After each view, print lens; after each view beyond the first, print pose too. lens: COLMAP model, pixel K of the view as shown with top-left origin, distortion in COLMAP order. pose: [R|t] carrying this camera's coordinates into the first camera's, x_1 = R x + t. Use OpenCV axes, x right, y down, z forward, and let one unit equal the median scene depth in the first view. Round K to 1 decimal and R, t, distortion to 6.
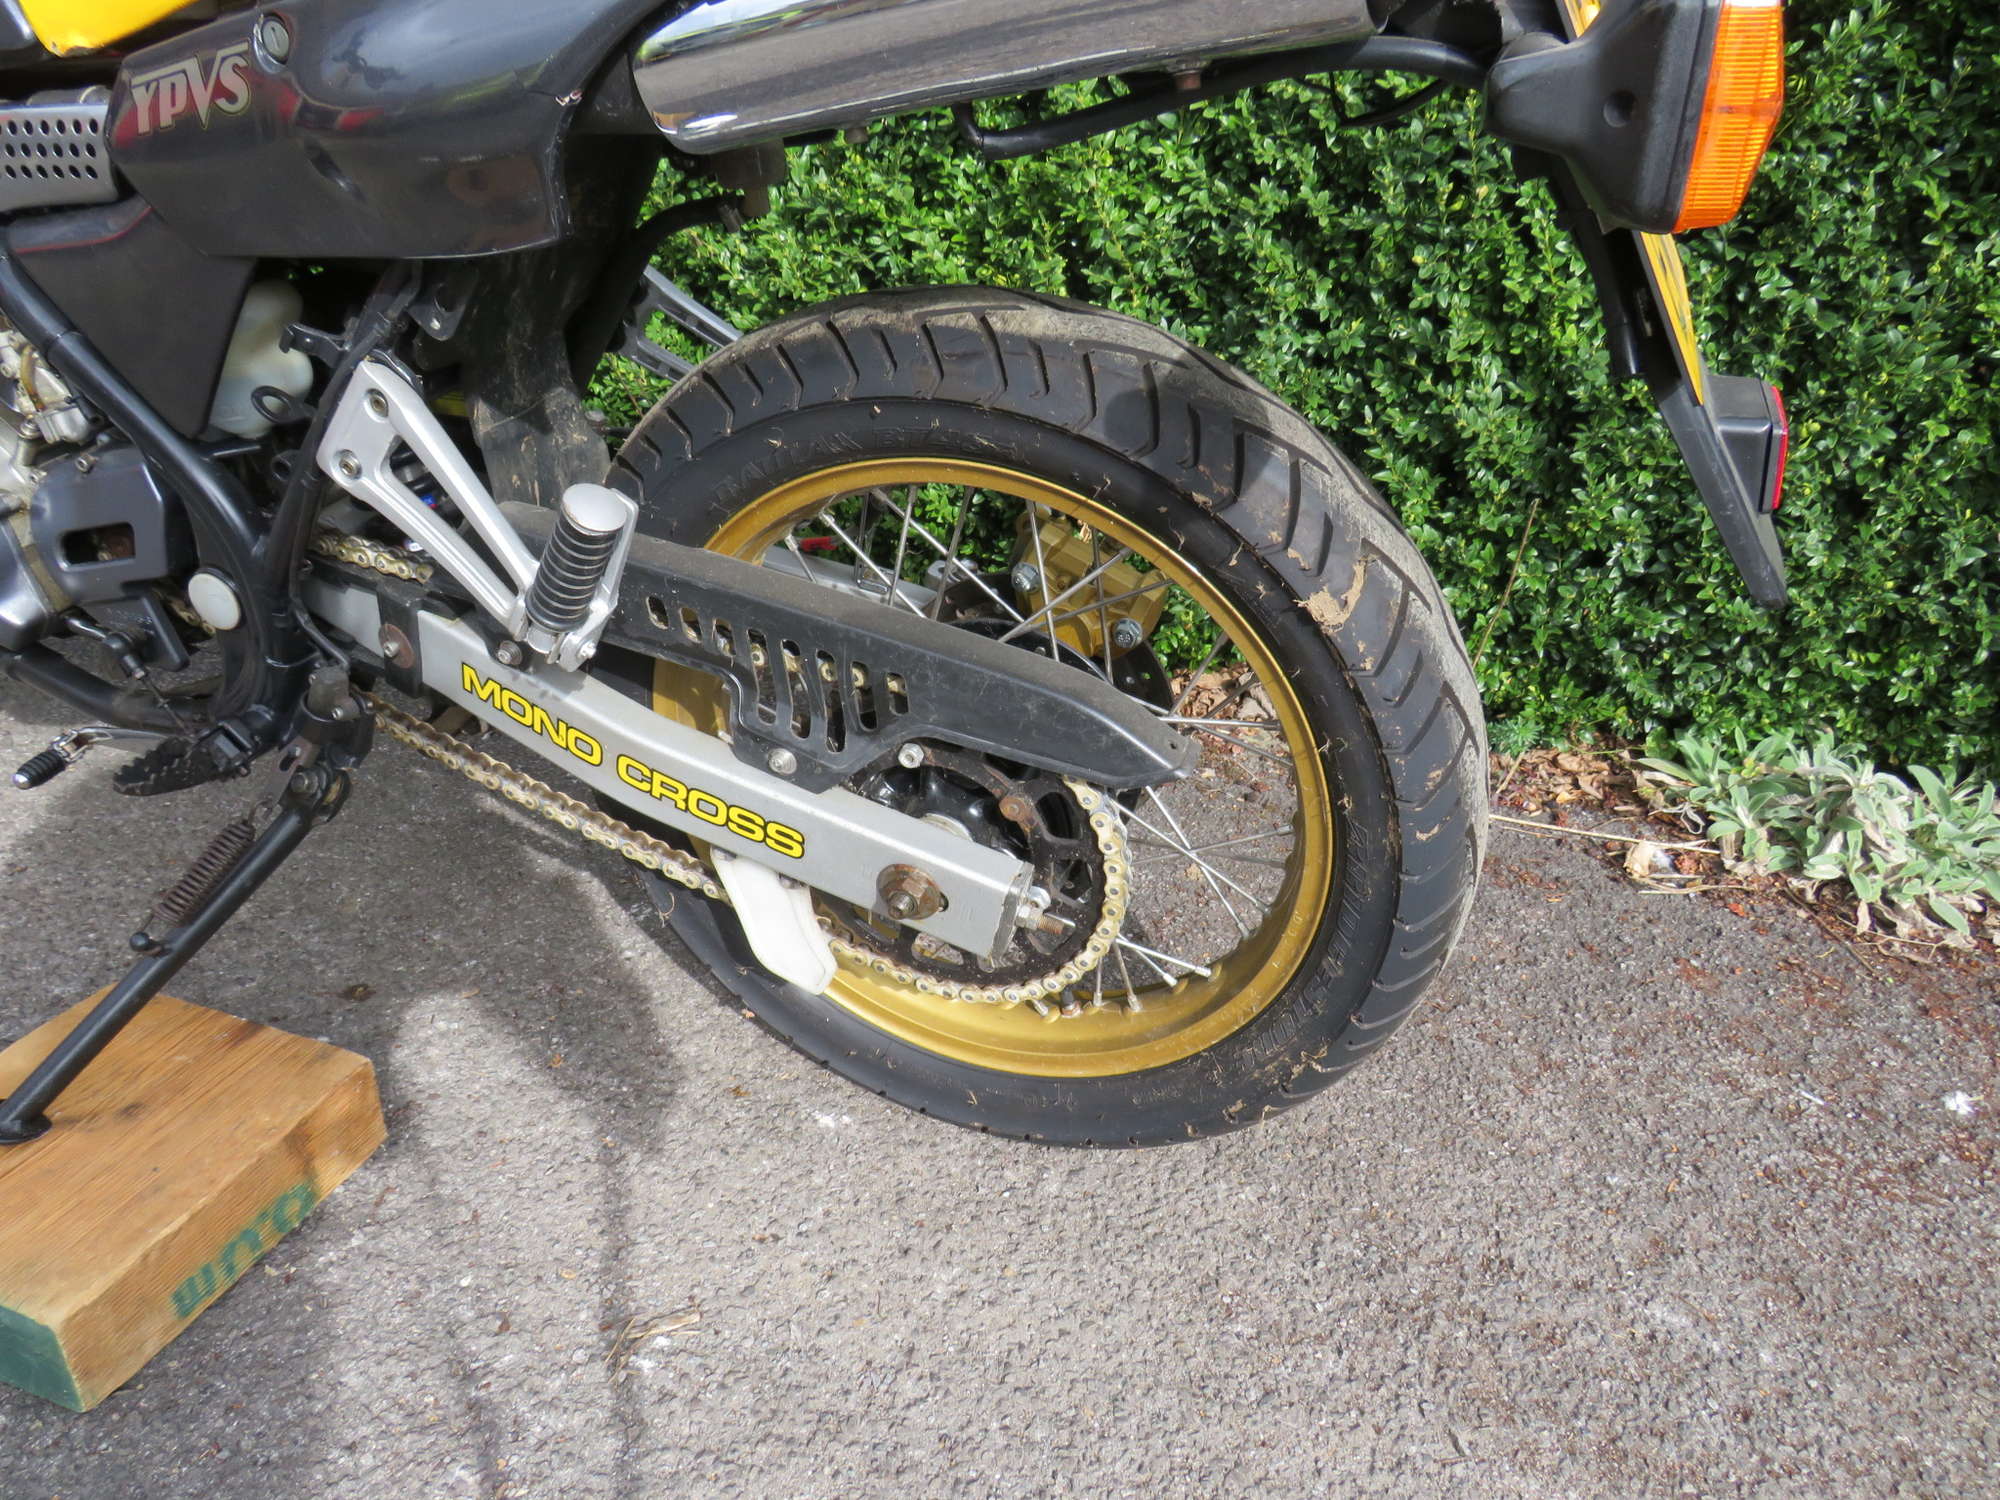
lens RADIAL K [[1406.6, 0, 1004.3], [0, 1406.6, 755.6], [0, 0, 1]] dist [-0.026624, 0.000457]
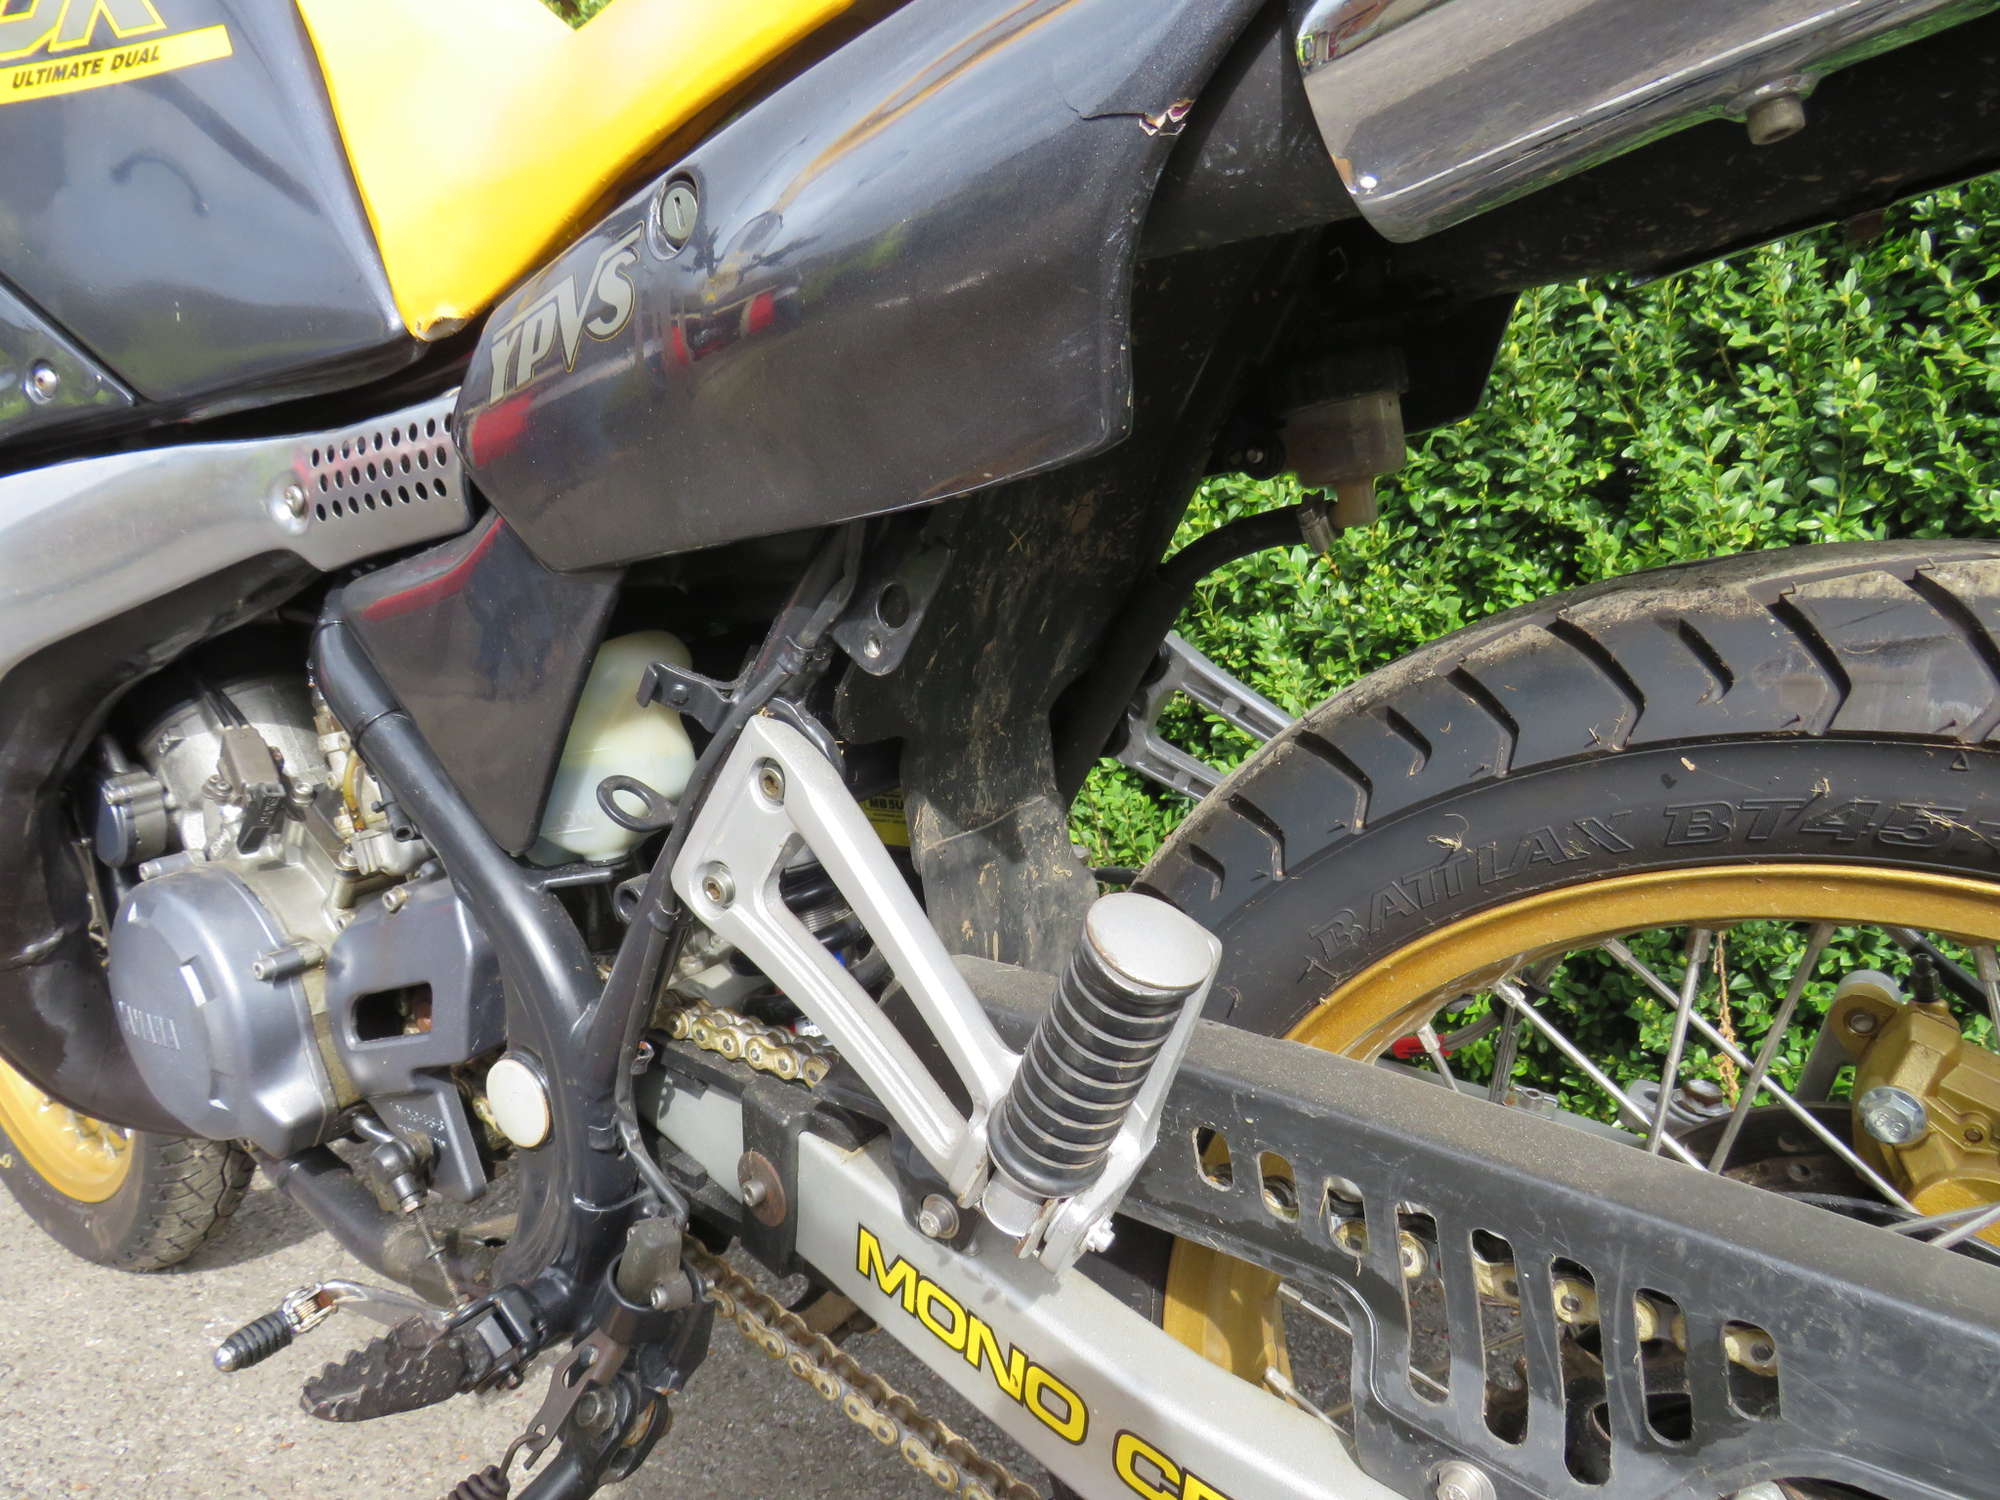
lens RADIAL K [[1406.6, 0, 1000.5], [0, 1406.6, 760.5], [0, 0, 1]] dist [-0.026624, 0.000457]
pose [[0.961585, -0.029532, -0.272914, -0.161520], [-0.069090, 0.936155, -0.344733, -0.050149], [0.265671, 0.350346, 0.898152, 0.413686]]
